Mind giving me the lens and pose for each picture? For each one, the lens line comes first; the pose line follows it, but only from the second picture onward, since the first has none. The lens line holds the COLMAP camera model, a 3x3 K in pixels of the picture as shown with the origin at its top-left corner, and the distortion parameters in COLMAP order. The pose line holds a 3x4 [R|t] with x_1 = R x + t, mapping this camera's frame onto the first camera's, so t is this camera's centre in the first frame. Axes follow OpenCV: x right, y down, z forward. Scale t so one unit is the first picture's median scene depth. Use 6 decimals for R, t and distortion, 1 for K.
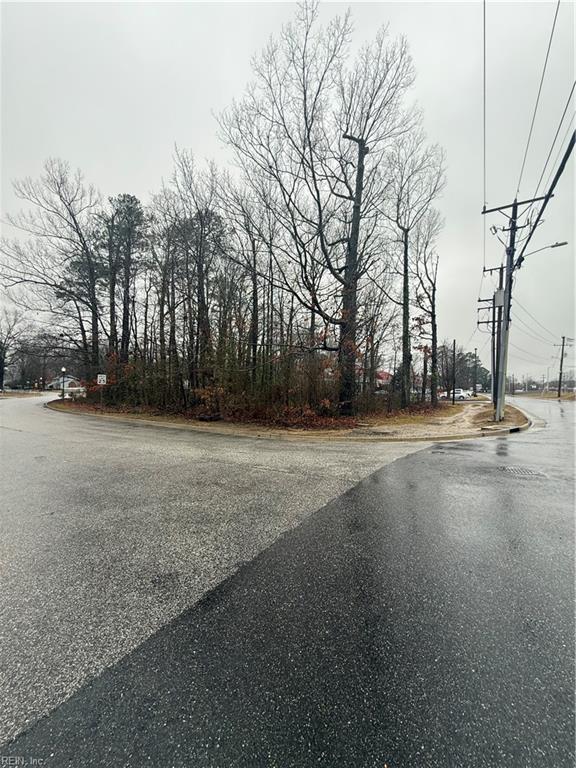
lens RADIAL K [[305.8, 0, 286.5], [0, 305.8, 381.1], [0, 0, 1]] dist [0.004022, -0.000122]
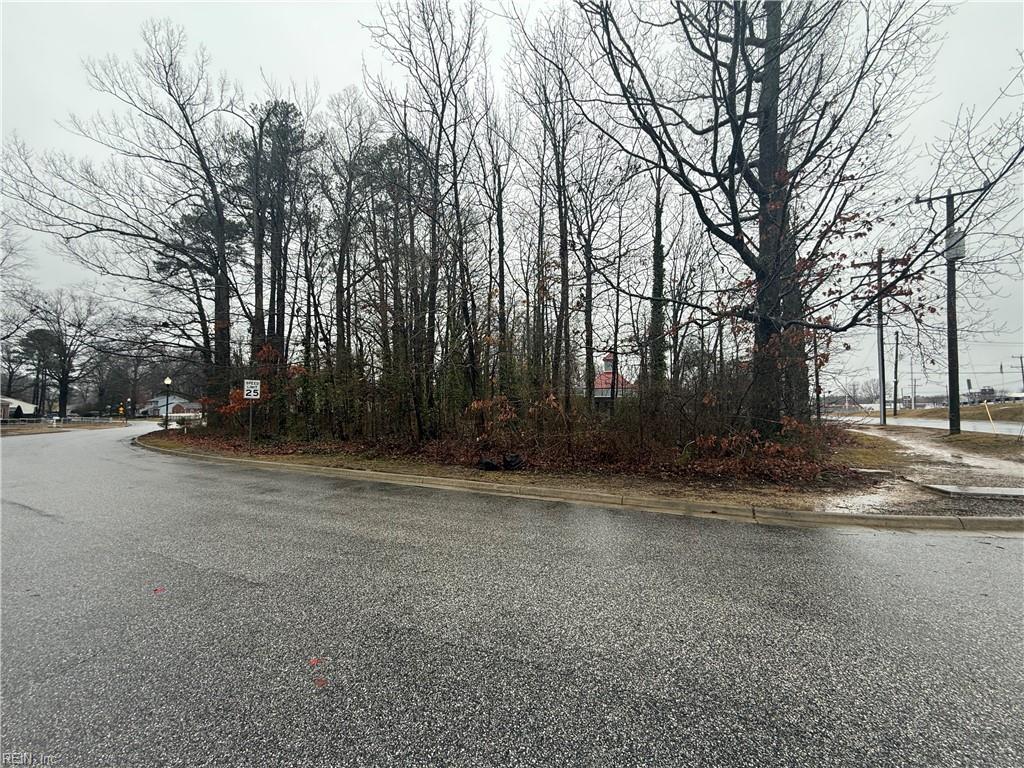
lens RADIAL K [[407.7, 0, 507.7], [0, 407.7, 385.3], [0, 0, 1]] dist [0.004022, -0.000122]
pose [[0.997472, -0.010407, 0.070296, -0.125201], [0.013175, 0.999152, -0.039021, 0.011246], [-0.069830, 0.039849, 0.996763, 0.161726]]
